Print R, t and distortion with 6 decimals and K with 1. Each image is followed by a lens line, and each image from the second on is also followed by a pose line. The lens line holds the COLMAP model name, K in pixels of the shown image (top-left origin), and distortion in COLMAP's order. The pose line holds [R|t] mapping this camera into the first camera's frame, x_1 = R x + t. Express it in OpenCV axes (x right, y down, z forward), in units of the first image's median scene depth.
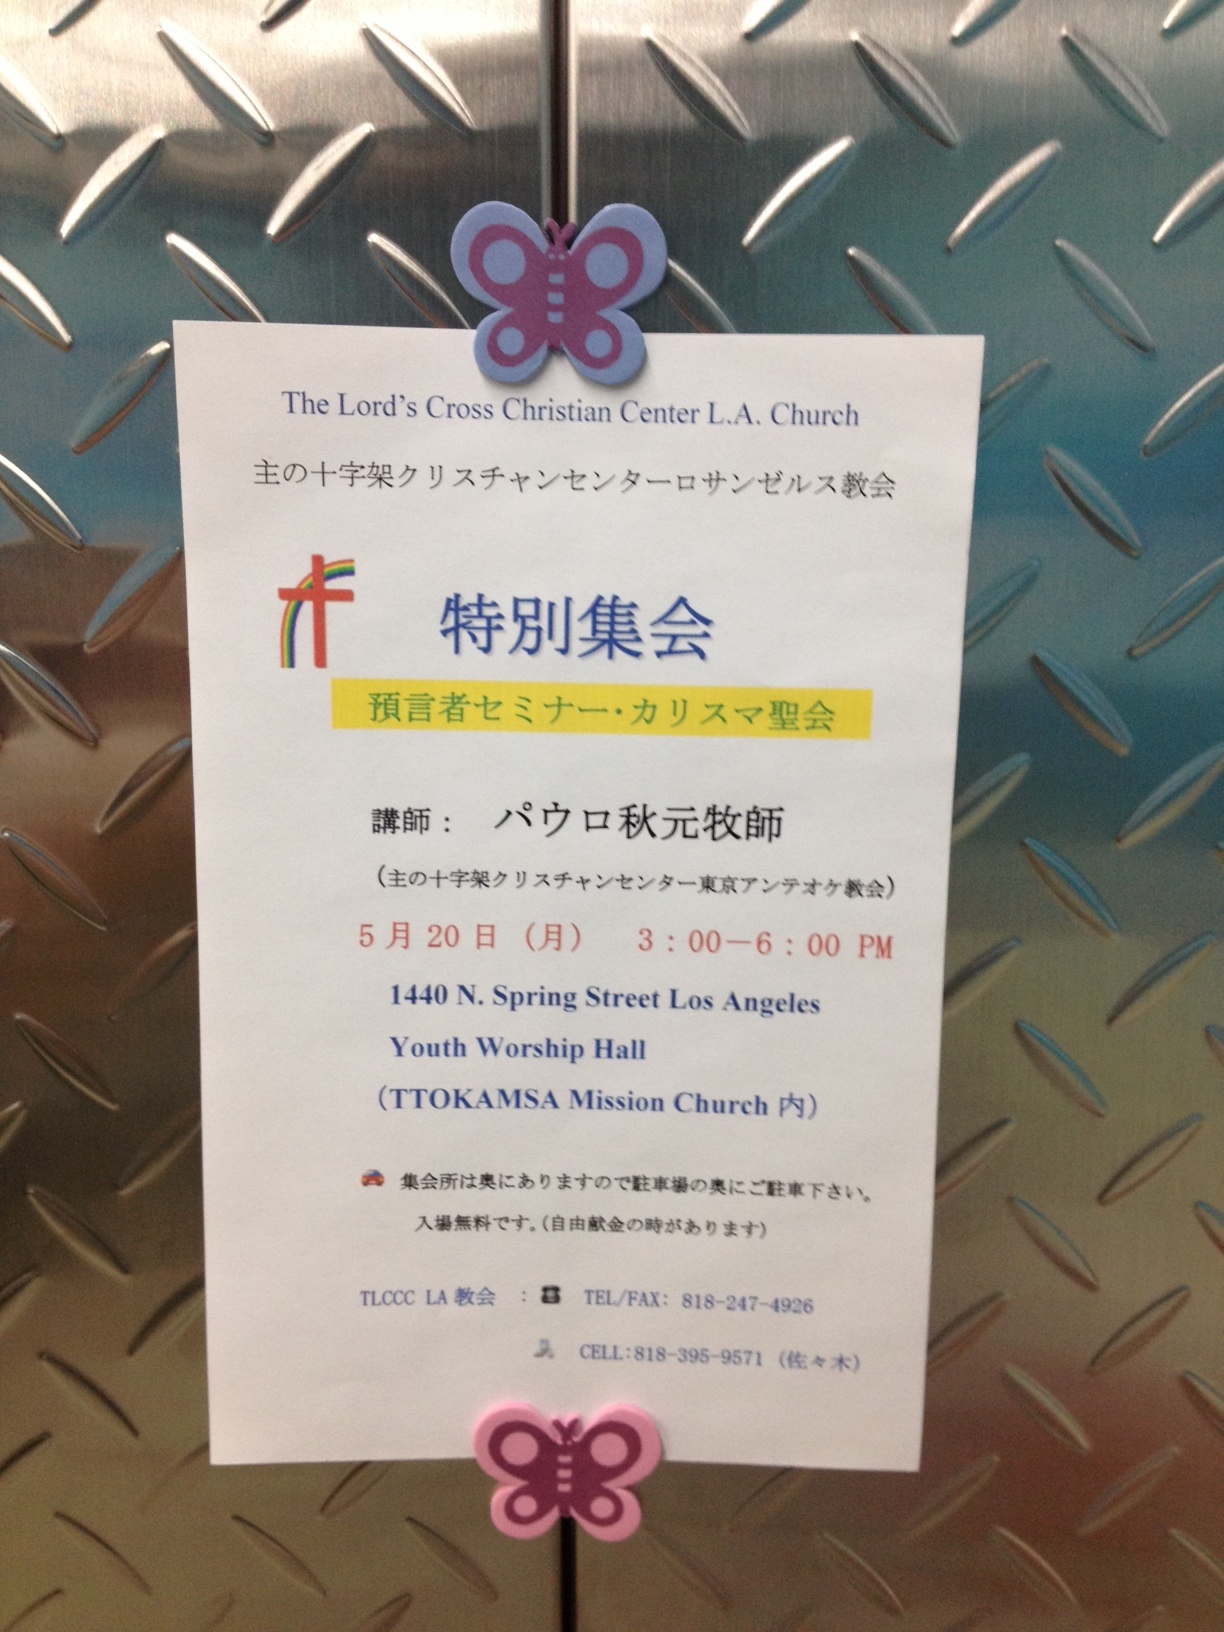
lens RADIAL K [[1654.9, 0, 614.3], [0, 1654.9, 813.9], [0, 0, 1]] dist [0.109504, 0.000000]
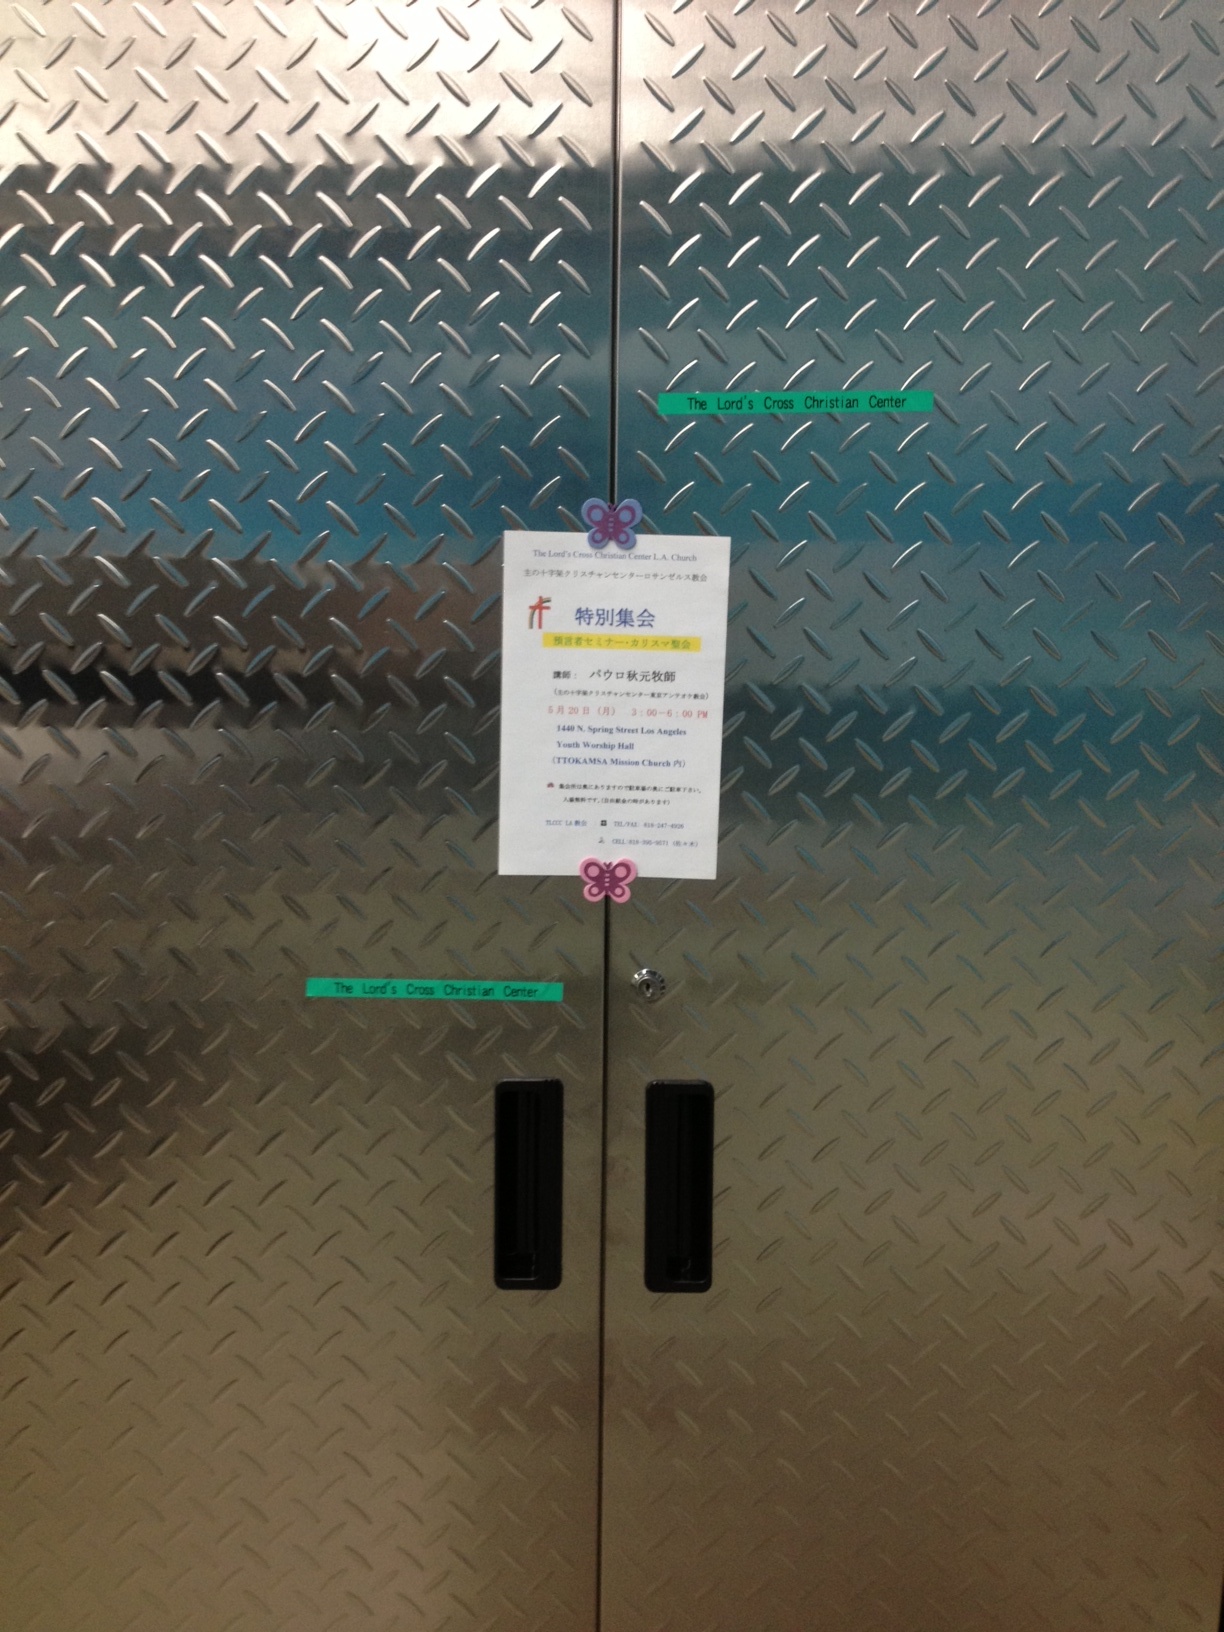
lens RADIAL K [[1654.9, 0, 606.6], [0, 1654.9, 819.7], [0, 0, 1]] dist [0.109504, 0.000000]
pose [[0.999230, 0.016306, -0.035678, 0.086830], [-0.019008, 0.996869, -0.076758, 0.553525], [0.034315, 0.077378, 0.996411, -2.325144]]
